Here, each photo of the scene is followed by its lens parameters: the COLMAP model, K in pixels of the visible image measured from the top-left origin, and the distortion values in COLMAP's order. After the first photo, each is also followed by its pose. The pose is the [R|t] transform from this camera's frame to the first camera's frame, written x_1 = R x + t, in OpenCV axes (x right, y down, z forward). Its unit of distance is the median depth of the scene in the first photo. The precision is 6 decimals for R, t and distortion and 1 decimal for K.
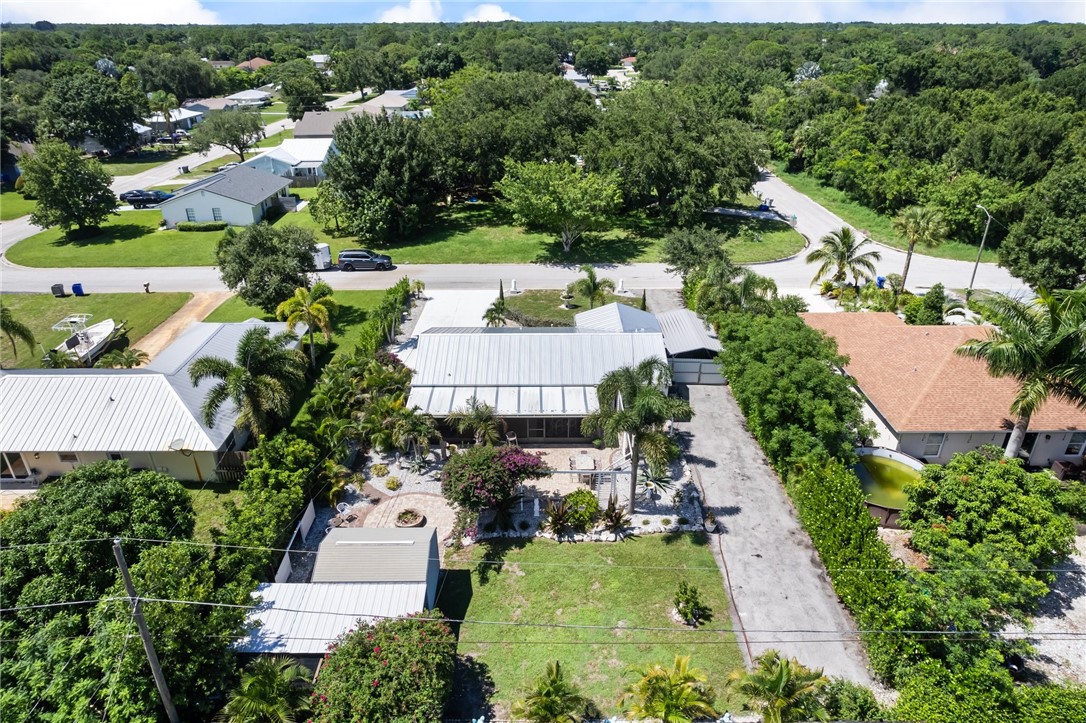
lens RADIAL K [[705.7, 0, 543.0], [0, 705.7, 361.5], [0, 0, 1]] dist [-0.082147, 0.086055]
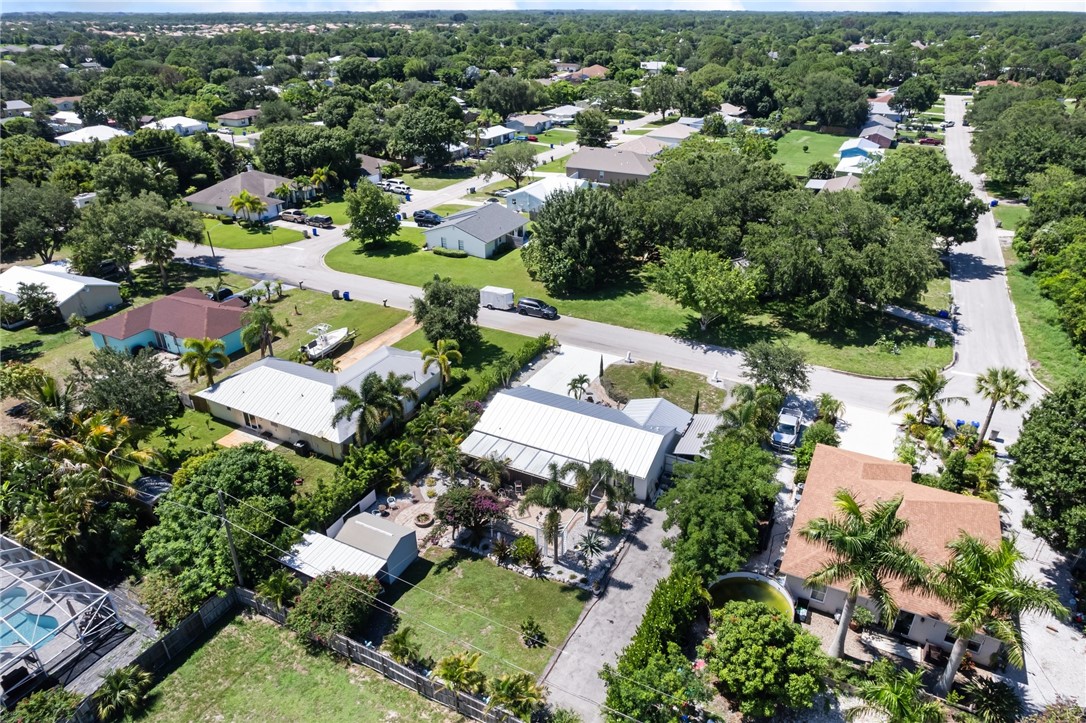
lens RADIAL K [[705.7, 0, 543.0], [0, 705.7, 361.5], [0, 0, 1]] dist [-0.082147, 0.086055]
pose [[0.888437, 0.211347, -0.407445, 0.326666], [-0.204202, 0.976994, 0.061516, -0.144534], [0.411073, 0.028548, 0.911156, -0.170700]]
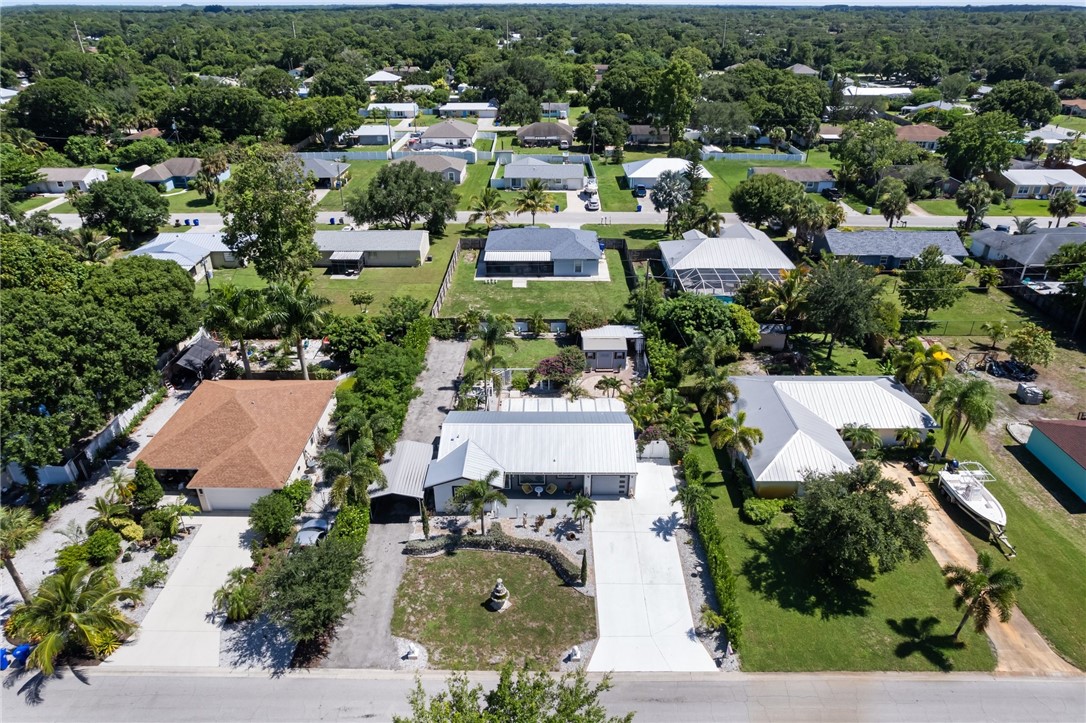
lens RADIAL K [[705.7, 0, 543.0], [0, 705.7, 361.5], [0, 0, 1]] dist [-0.082147, 0.086055]
pose [[-0.999969, -0.005222, 0.005823, -0.013708], [0.001641, 0.587790, 0.809012, -0.809333], [-0.007647, 0.808996, -0.587764, 1.178276]]
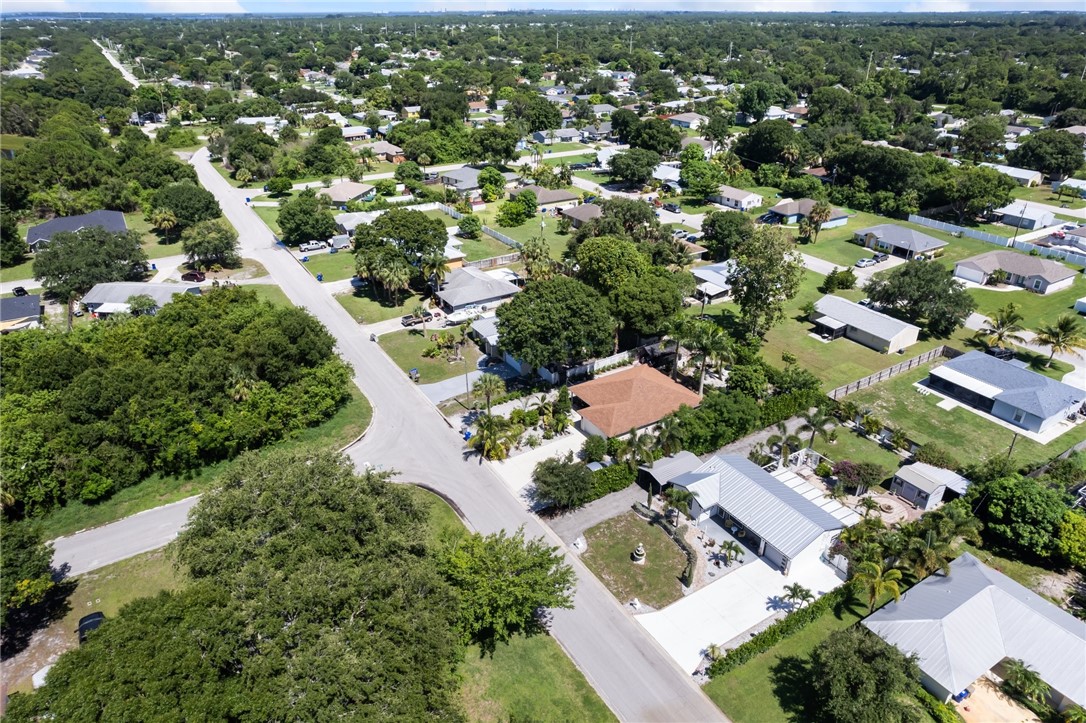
lens RADIAL K [[705.7, 0, 543.0], [0, 705.7, 361.5], [0, 0, 1]] dist [-0.082147, 0.086055]
pose [[-0.523776, -0.391027, 0.756807, -0.624425], [0.379629, 0.688175, 0.618302, -1.064184], [-0.762588, 0.611158, -0.212004, 1.119581]]
